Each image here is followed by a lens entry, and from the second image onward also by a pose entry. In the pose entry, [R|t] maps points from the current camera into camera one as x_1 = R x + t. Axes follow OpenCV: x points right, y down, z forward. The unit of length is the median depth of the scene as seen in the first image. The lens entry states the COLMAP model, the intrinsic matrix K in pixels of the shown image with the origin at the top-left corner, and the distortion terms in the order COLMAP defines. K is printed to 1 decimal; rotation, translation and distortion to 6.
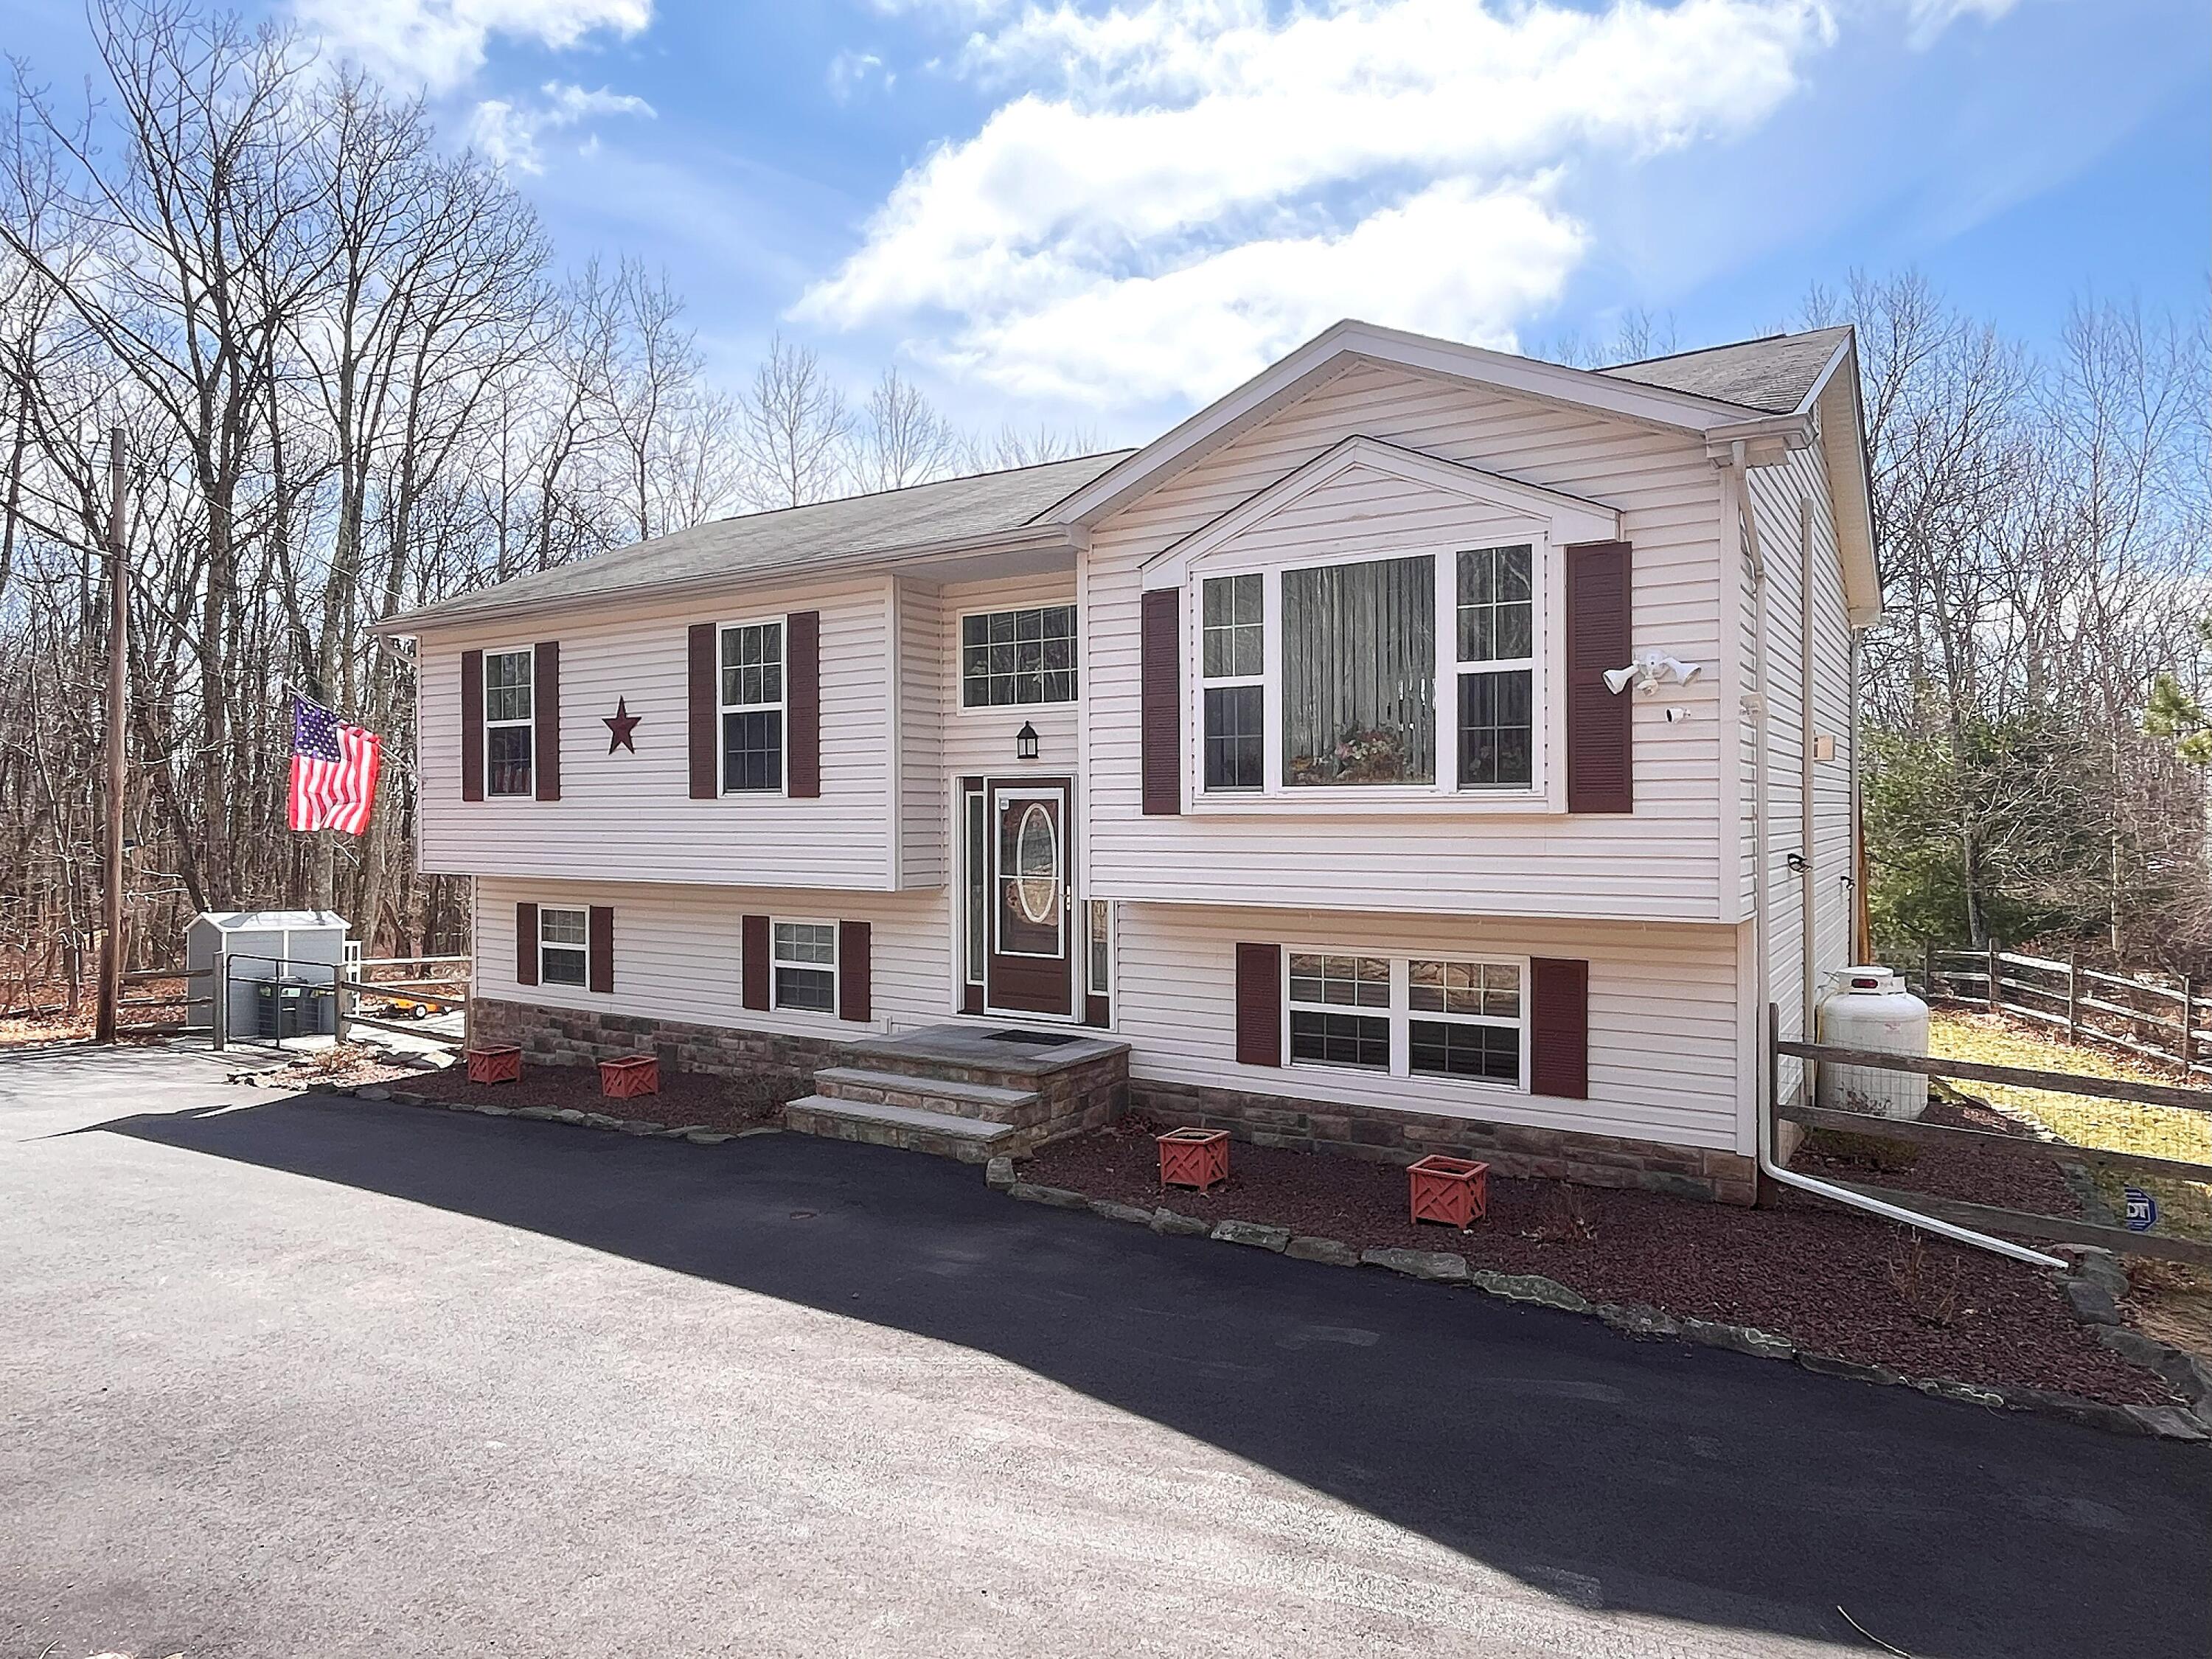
lens RADIAL K [[1539.4, 0, 1007.2], [0, 1539.4, 826.3], [0, 0, 1]] dist [-0.007761, -0.001274]
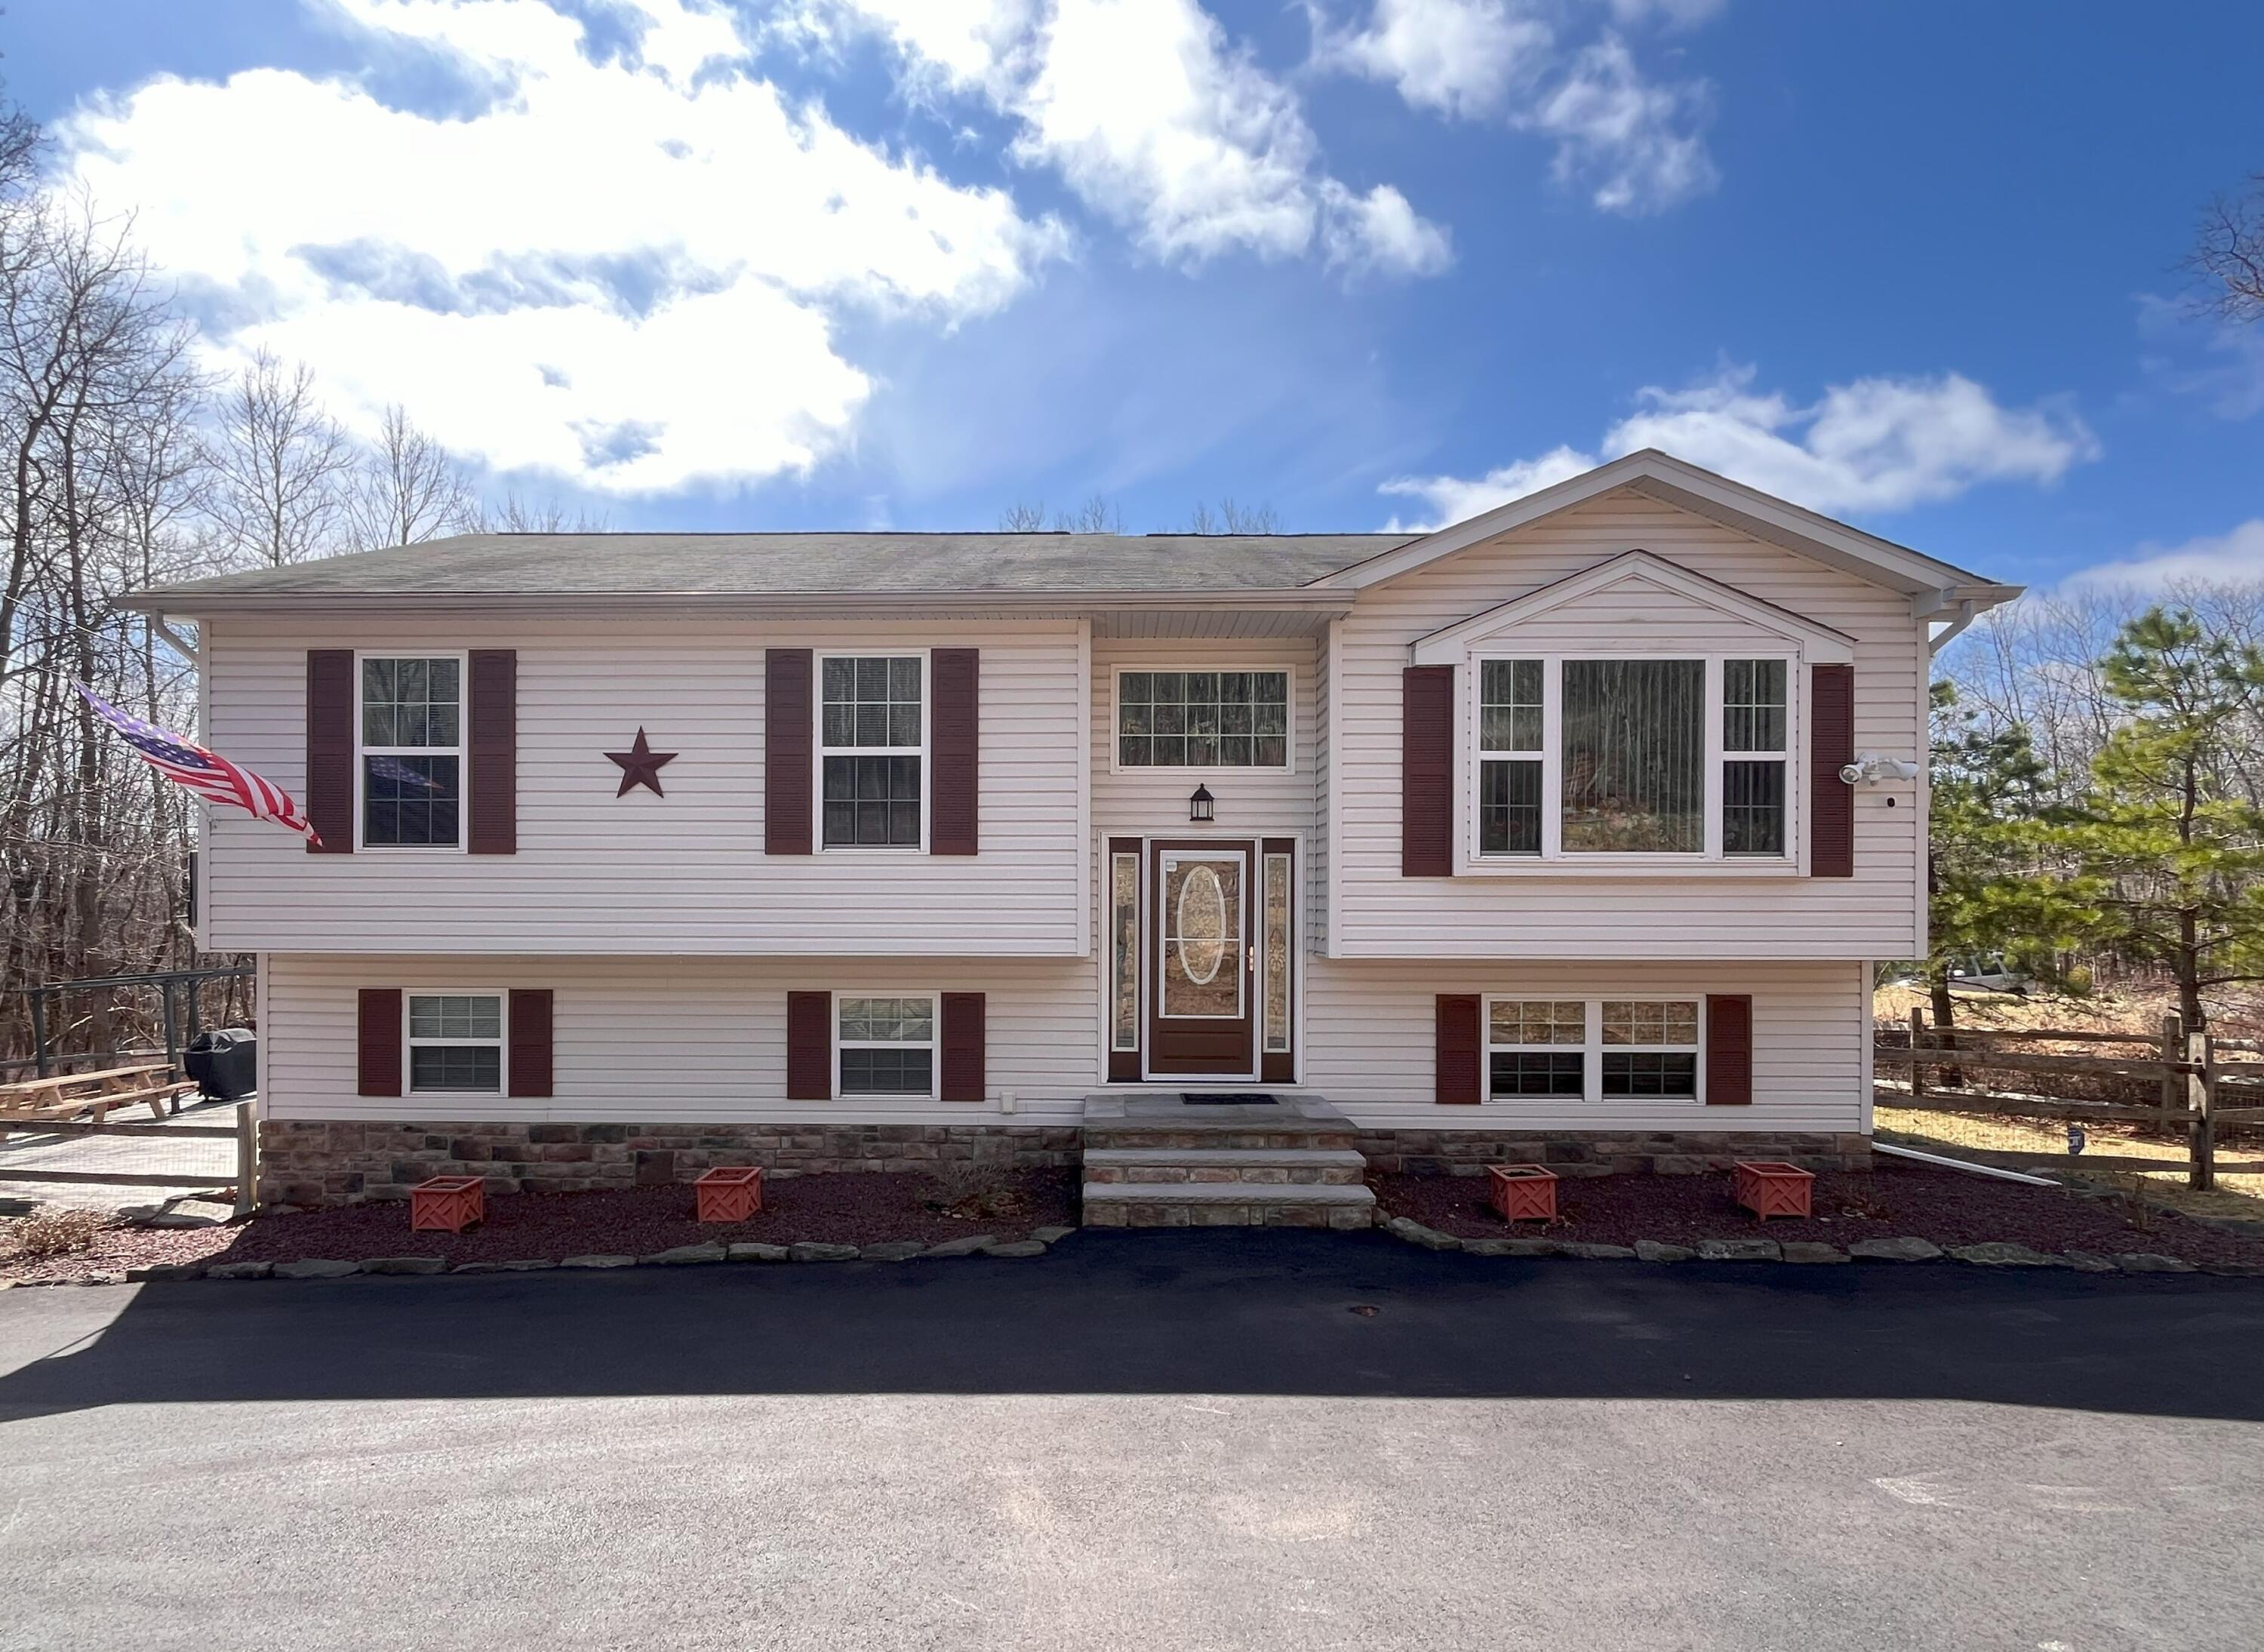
lens RADIAL K [[1213.5, 0, 1103.8], [0, 1213.5, 867.2], [0, 0, 1]] dist [-0.005177, 0.000812]
pose [[0.805384, 0.009503, 0.592677, -0.492087], [0.000344, 0.999864, -0.016499, -0.000567], [-0.592754, 0.013492, 0.805271, 0.393409]]
